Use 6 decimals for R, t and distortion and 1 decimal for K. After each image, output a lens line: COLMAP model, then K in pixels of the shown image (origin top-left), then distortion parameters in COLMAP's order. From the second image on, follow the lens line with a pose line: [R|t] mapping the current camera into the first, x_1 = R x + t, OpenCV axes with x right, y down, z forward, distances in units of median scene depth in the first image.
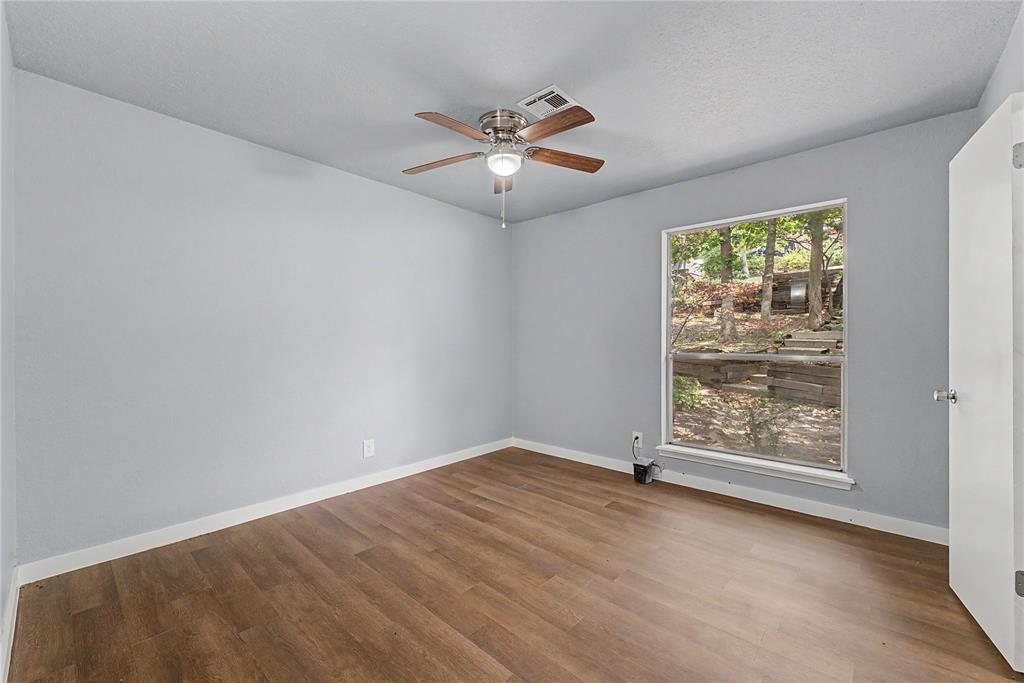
lens RADIAL K [[410.7, 0, 512.0], [0, 410.7, 341.5], [0, 0, 1]] dist [-0.010877, 0.000504]
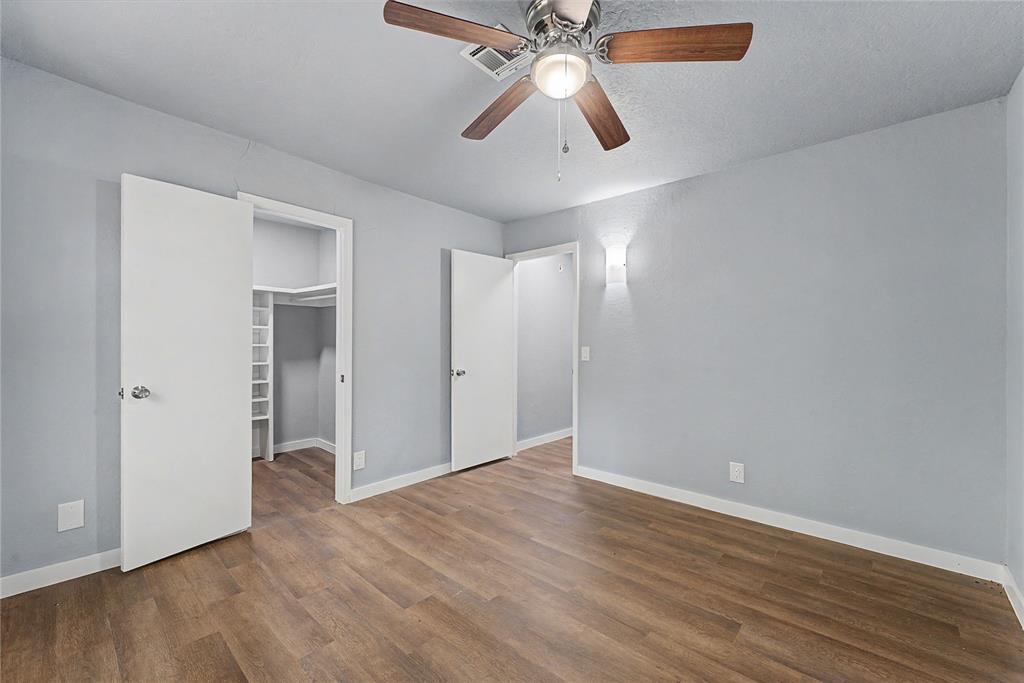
lens RADIAL K [[410.7, 0, 512.0], [0, 410.7, 341.5], [0, 0, 1]] dist [-0.010877, 0.000504]
pose [[-0.999994, -0.003052, 0.001519, 0.057296], [-0.003048, 0.999992, 0.002489, -0.019712], [-0.001527, 0.002484, -0.999996, 1.997562]]
